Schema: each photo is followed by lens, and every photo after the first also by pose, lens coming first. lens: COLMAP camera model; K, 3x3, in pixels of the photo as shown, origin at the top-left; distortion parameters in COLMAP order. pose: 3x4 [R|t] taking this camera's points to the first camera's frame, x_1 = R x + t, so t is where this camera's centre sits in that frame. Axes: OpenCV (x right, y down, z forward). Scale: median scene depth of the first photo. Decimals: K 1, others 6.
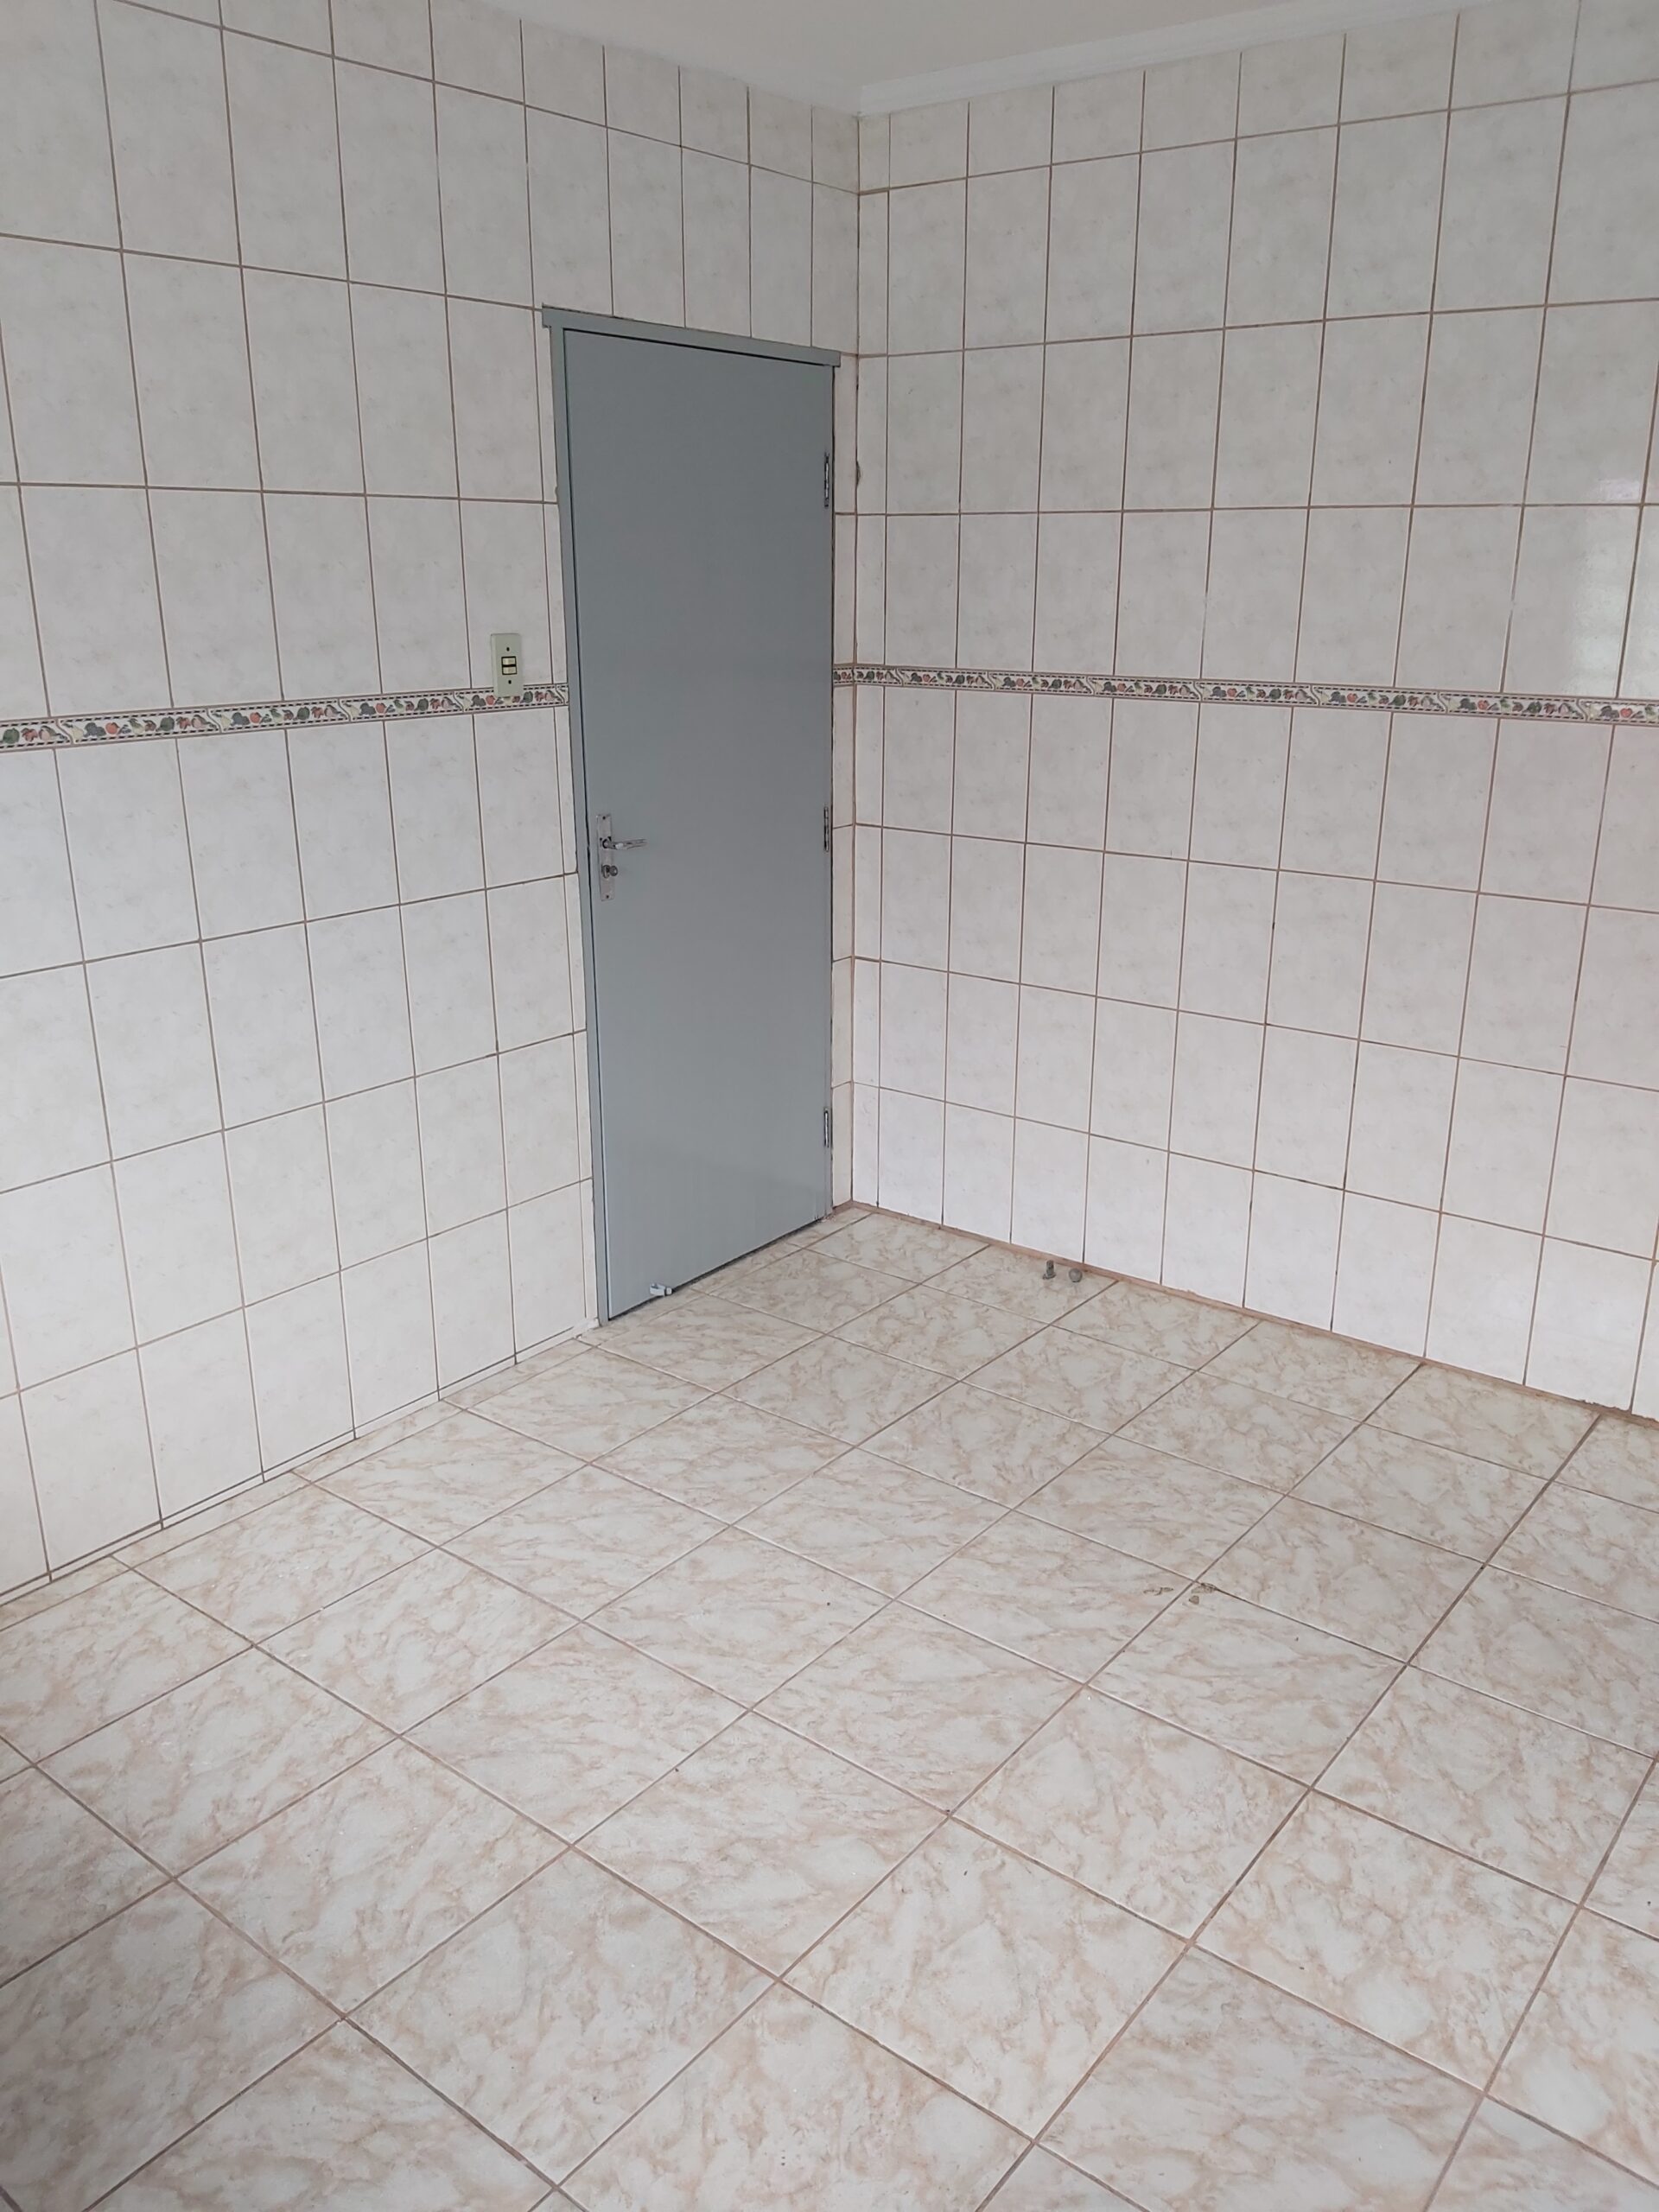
lens RADIAL K [[1735.6, 0, 826.4], [0, 1735.6, 1120.0], [0, 0, 1]] dist [0.058246, -0.048493]
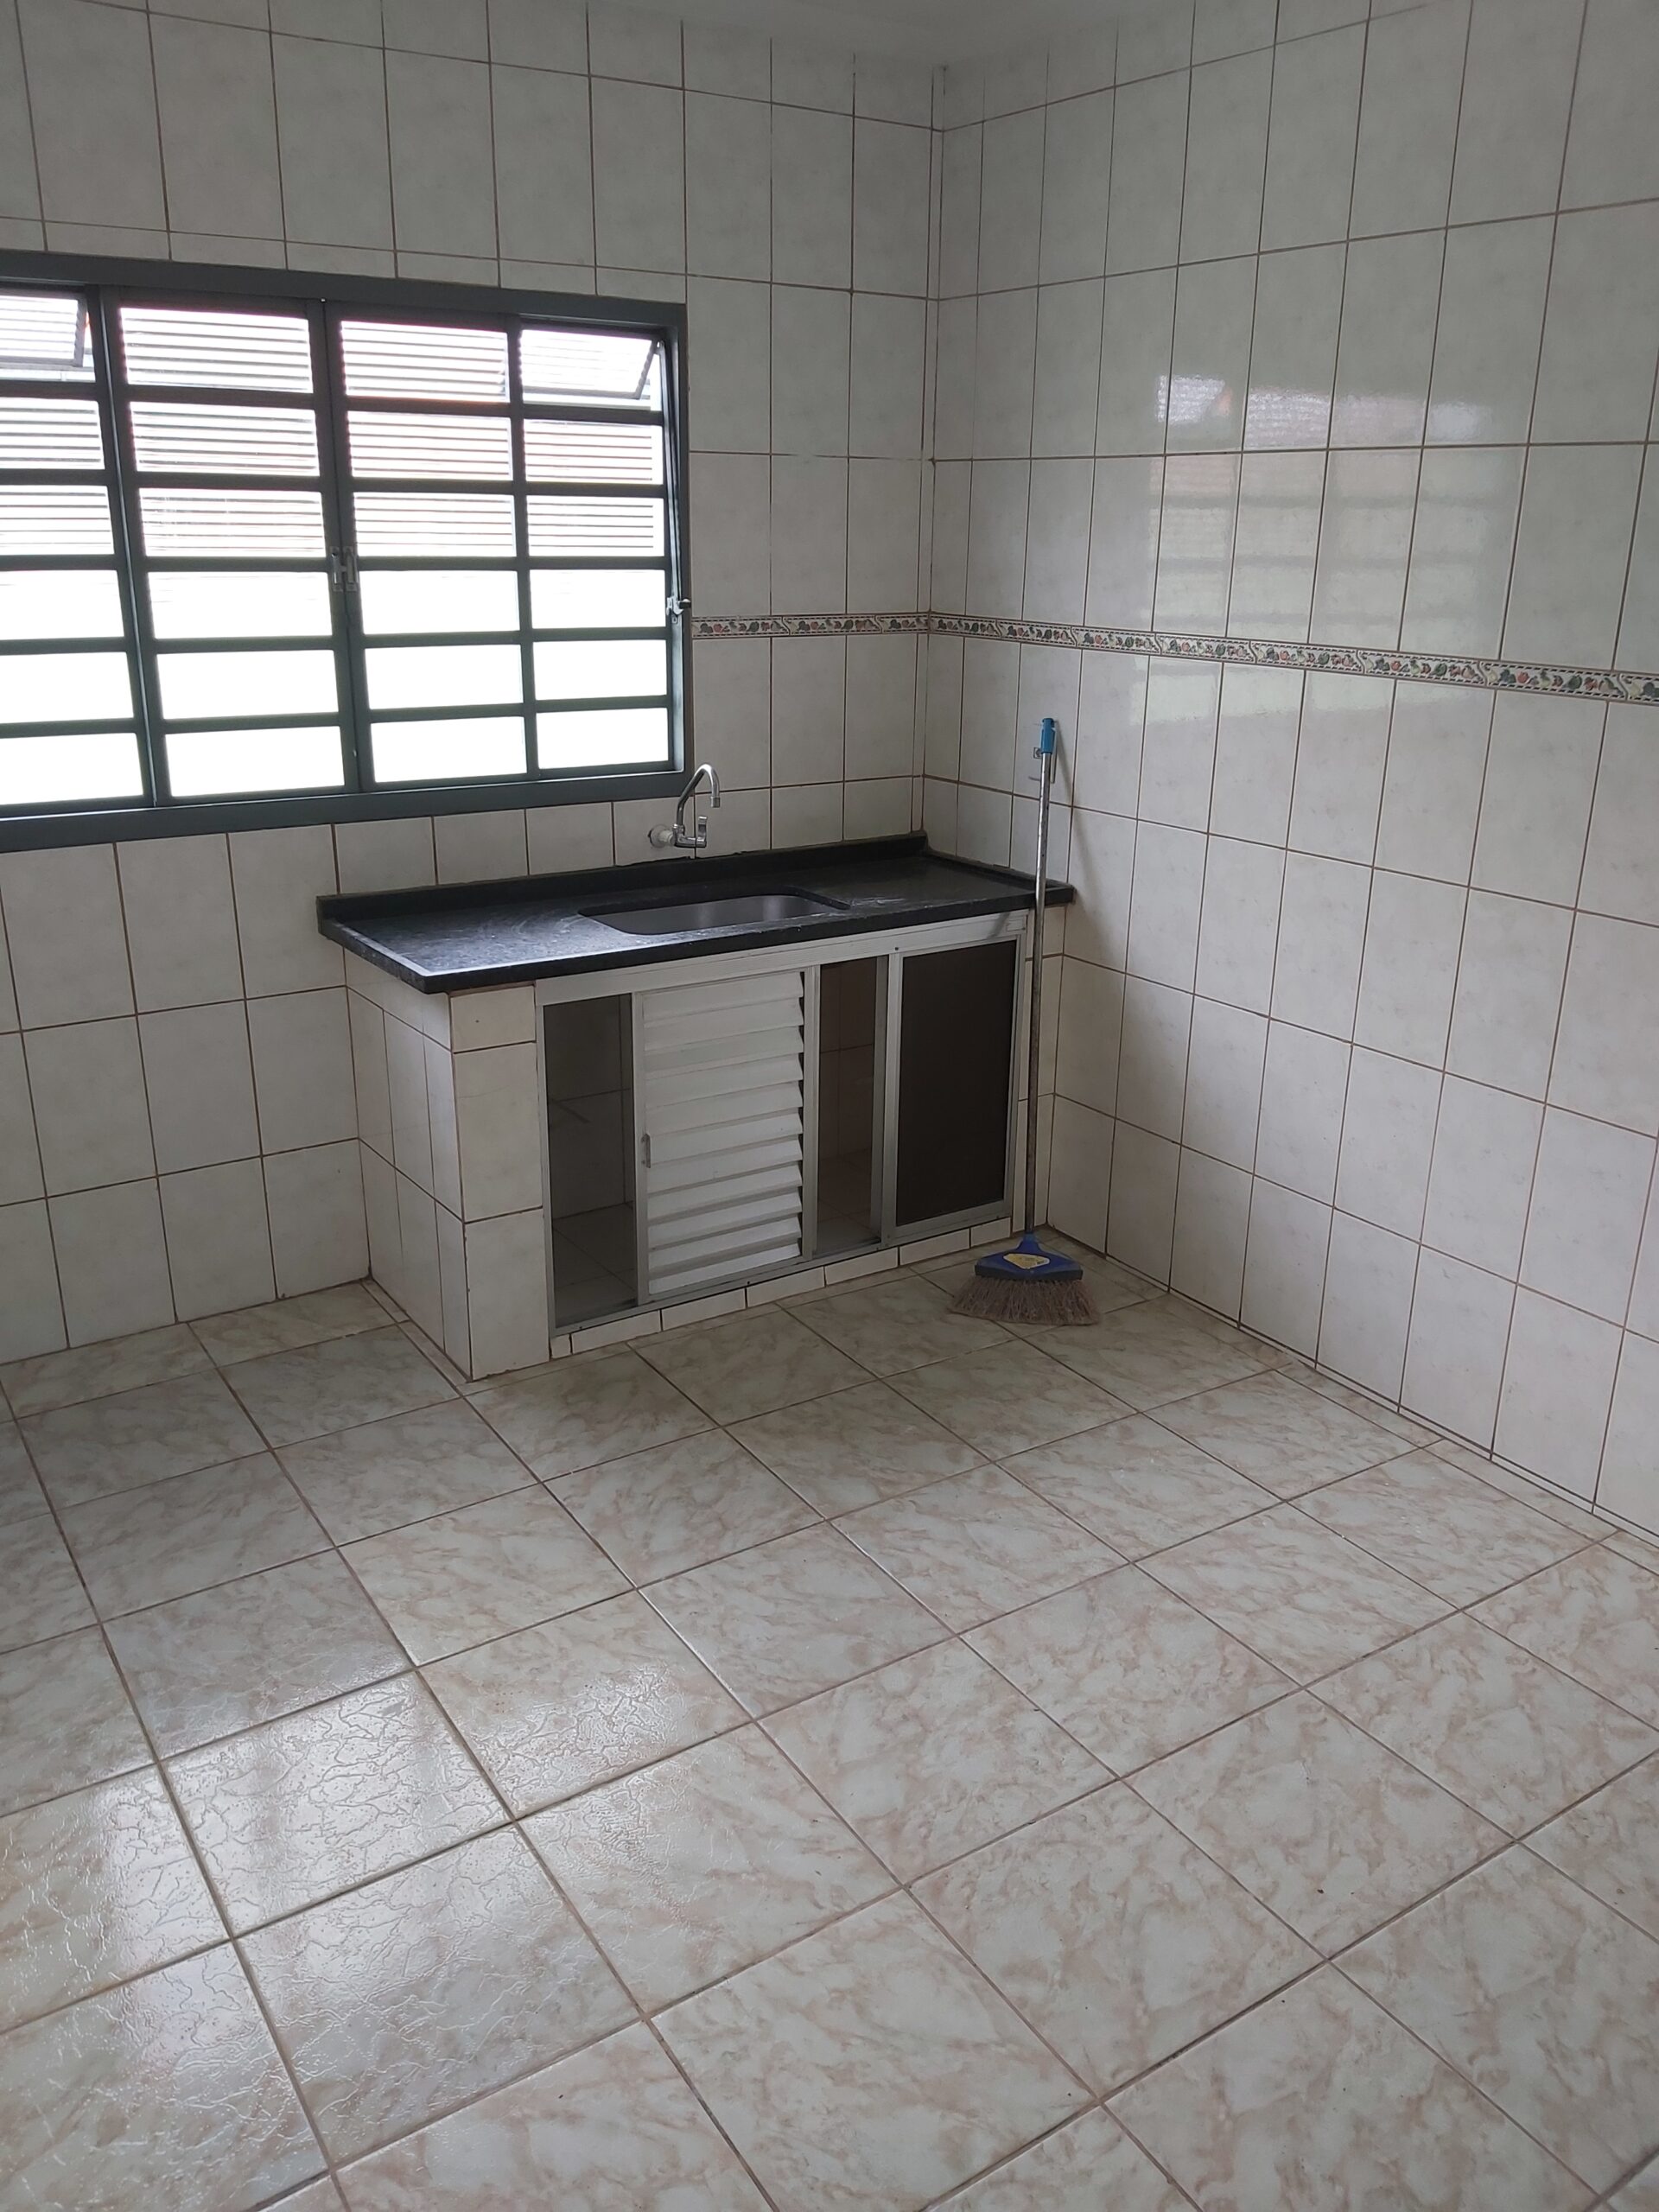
lens RADIAL K [[1735.6, 0, 829.2], [0, 1735.6, 1091.2], [0, 0, 1]] dist [0.058246, -0.048493]
pose [[-0.312869, 0.299281, -0.901412, 0.769814], [-0.311523, 0.864223, 0.395060, -0.305031], [0.897255, 0.404413, -0.177156, 0.944371]]
